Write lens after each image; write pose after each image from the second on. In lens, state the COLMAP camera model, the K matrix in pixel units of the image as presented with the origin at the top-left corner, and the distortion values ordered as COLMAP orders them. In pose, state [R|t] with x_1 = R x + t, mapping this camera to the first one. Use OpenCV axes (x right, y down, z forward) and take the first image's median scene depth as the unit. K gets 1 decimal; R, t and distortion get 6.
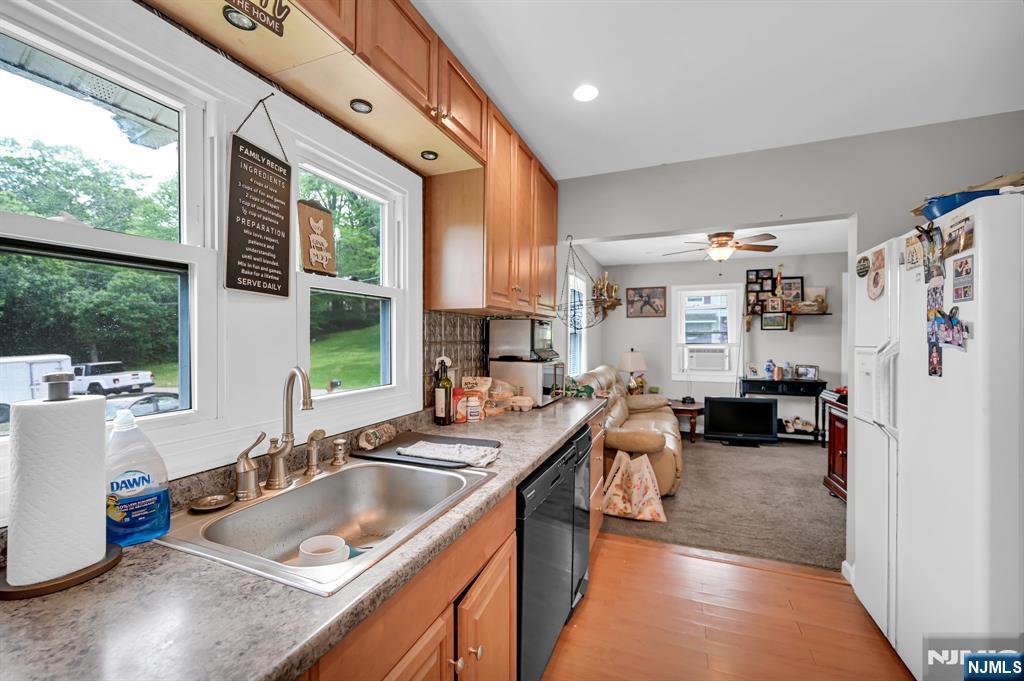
lens RADIAL K [[414.6, 0, 512.0], [0, 414.6, 340.5], [0, 0, 1]] dist [-0.000639, -0.000153]
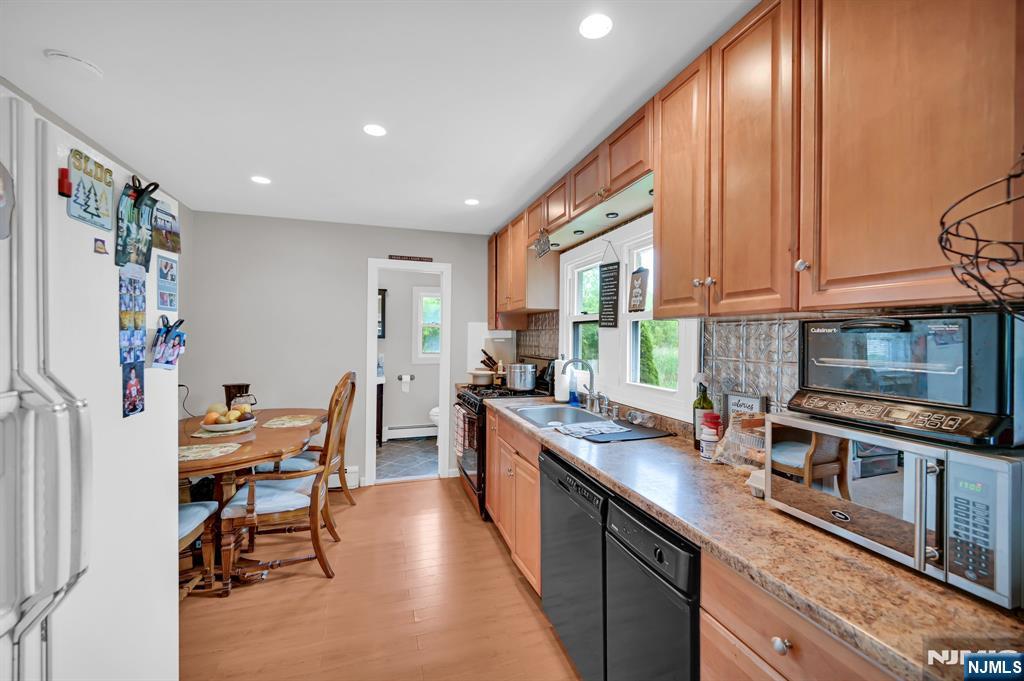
lens RADIAL K [[414.6, 0, 512.0], [0, 414.6, 340.5], [0, 0, 1]] dist [-0.000639, -0.000153]
pose [[-0.766160, -0.003581, -0.642640, 1.023266], [-0.011853, 0.999893, 0.008560, -0.045846], [0.642541, 0.014175, -0.766121, 1.963307]]
